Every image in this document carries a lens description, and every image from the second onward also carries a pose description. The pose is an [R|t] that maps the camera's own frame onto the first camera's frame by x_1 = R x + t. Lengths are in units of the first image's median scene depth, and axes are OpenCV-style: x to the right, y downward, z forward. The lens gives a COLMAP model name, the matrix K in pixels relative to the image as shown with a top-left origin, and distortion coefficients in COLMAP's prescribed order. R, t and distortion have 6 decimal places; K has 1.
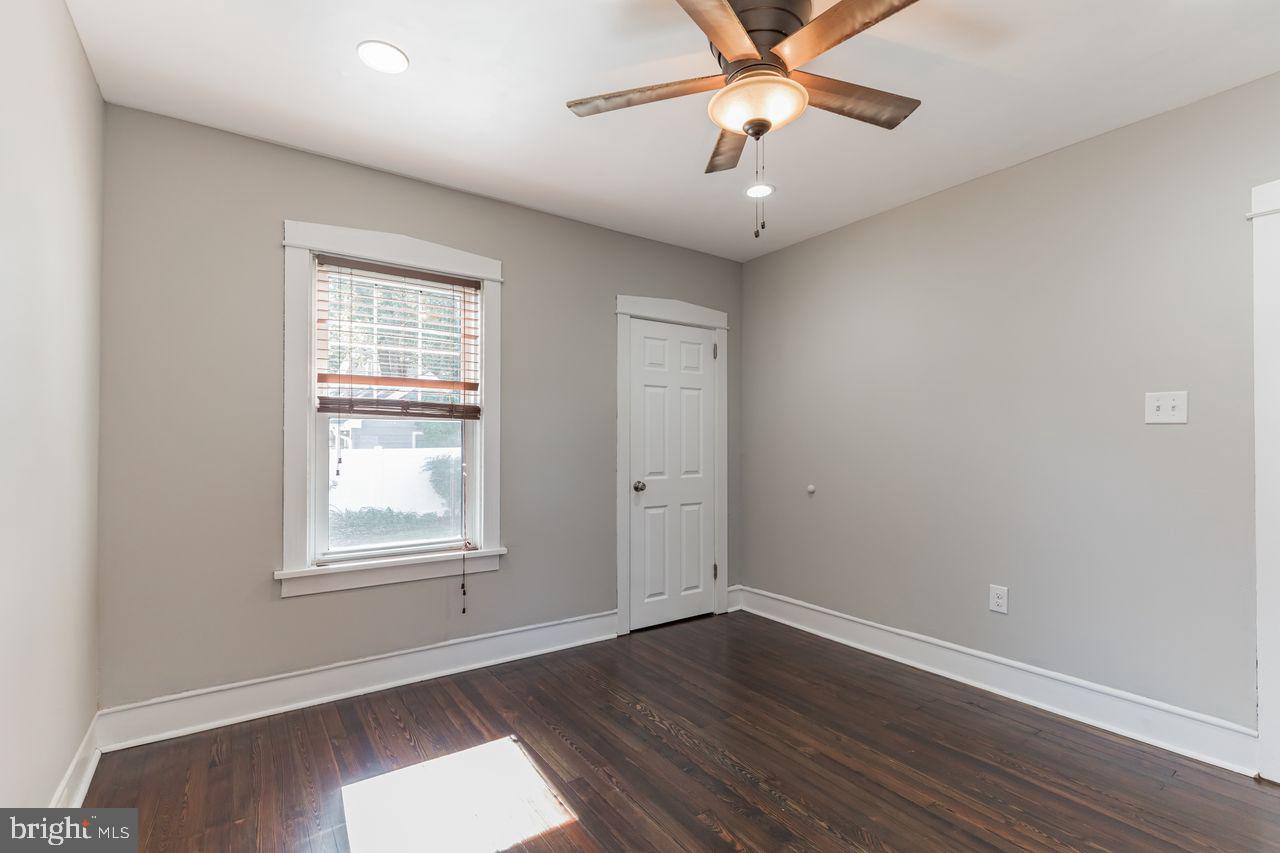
lens RADIAL K [[574.9, 0, 639.9], [0, 574.9, 435.4], [0, 0, 1]] dist [0.012818, -0.000195]
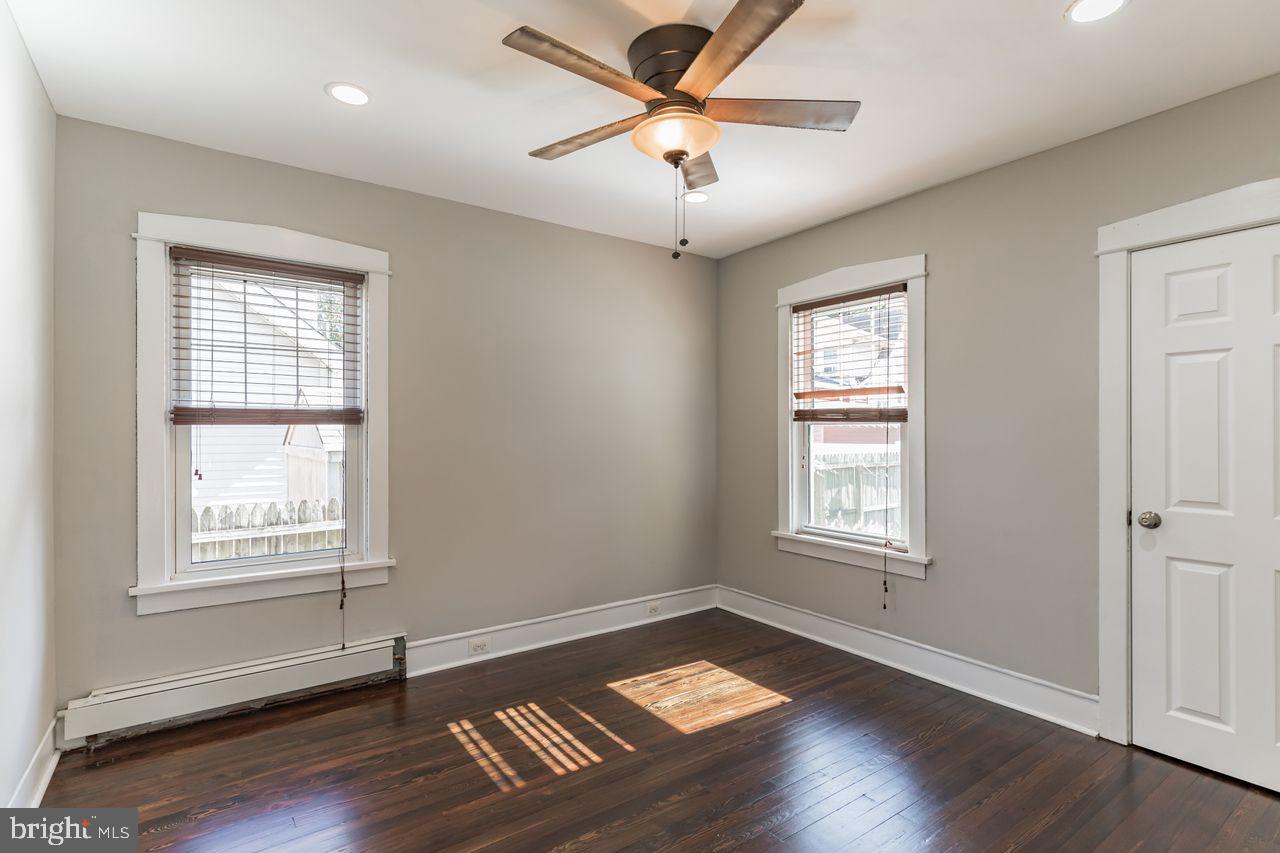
lens RADIAL K [[613.8, 0, 641.1], [0, 613.8, 429.6], [0, 0, 1]] dist [-0.001596, -0.000317]
pose [[0.019112, -0.009384, -0.999773, 0.798361], [0.009054, 0.999917, -0.009212, -0.009281], [0.999776, -0.008876, 0.019195, 0.543183]]
